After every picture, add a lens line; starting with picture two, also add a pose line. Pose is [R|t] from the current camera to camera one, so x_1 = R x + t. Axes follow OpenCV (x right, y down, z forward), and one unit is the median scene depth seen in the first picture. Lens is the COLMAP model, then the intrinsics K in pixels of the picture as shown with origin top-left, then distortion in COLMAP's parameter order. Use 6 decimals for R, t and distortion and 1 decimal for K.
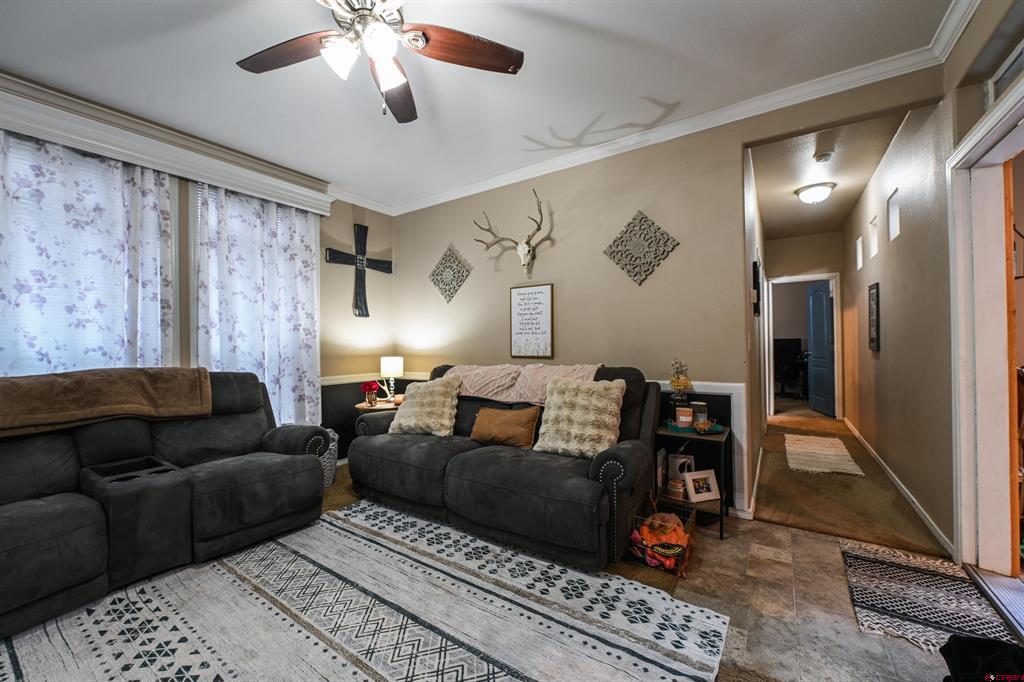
lens RADIAL K [[402.7, 0, 512.0], [0, 402.7, 341.0], [0, 0, 1]] dist [-0.007546, -0.000104]
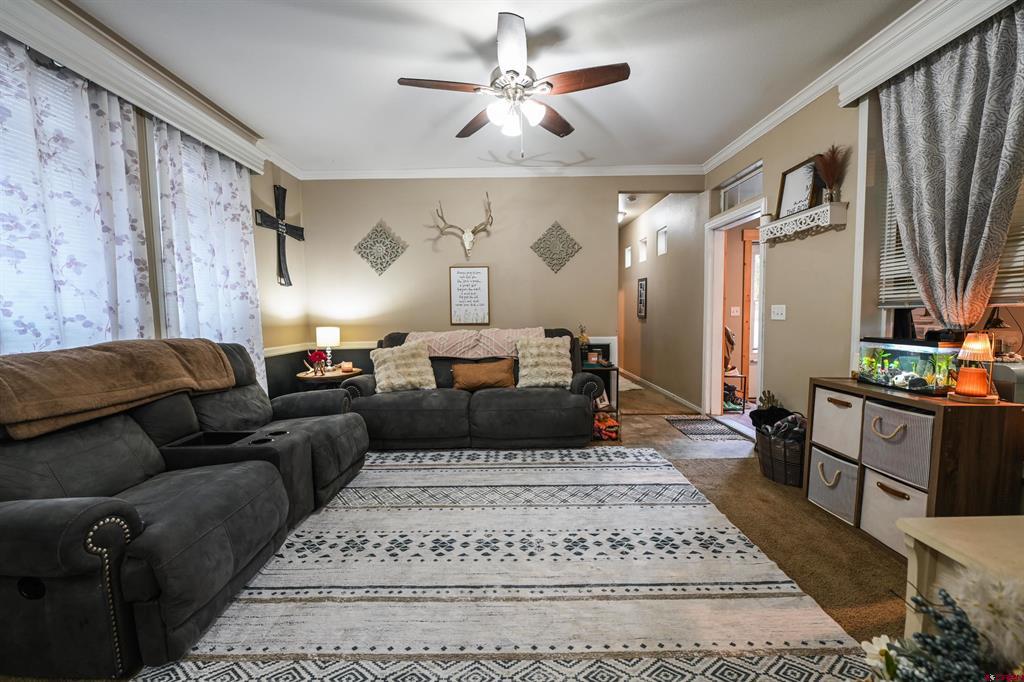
lens RADIAL K [[404.6, 0, 512.2], [0, 404.6, 342.4], [0, 0, 1]] dist [-0.009322, -0.000030]
pose [[0.827204, -0.039108, 0.560539, -0.731871], [-0.000362, 0.997538, 0.070132, 0.010885], [-0.561902, -0.058216, 0.825153, -0.155167]]
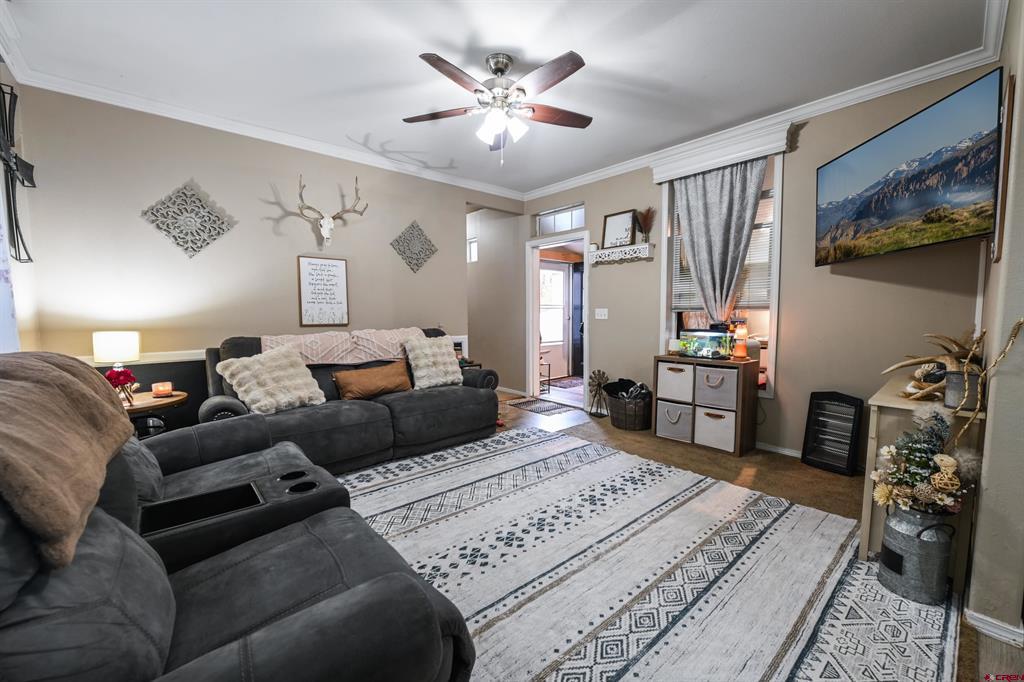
lens RADIAL K [[404.6, 0, 512.2], [0, 404.6, 342.4], [0, 0, 1]] dist [-0.009322, -0.000030]
pose [[0.258464, -0.057949, 0.964281, -1.142568], [-0.005316, 0.998099, 0.061406, 0.022483], [-0.966006, -0.020998, 0.257664, 0.320923]]
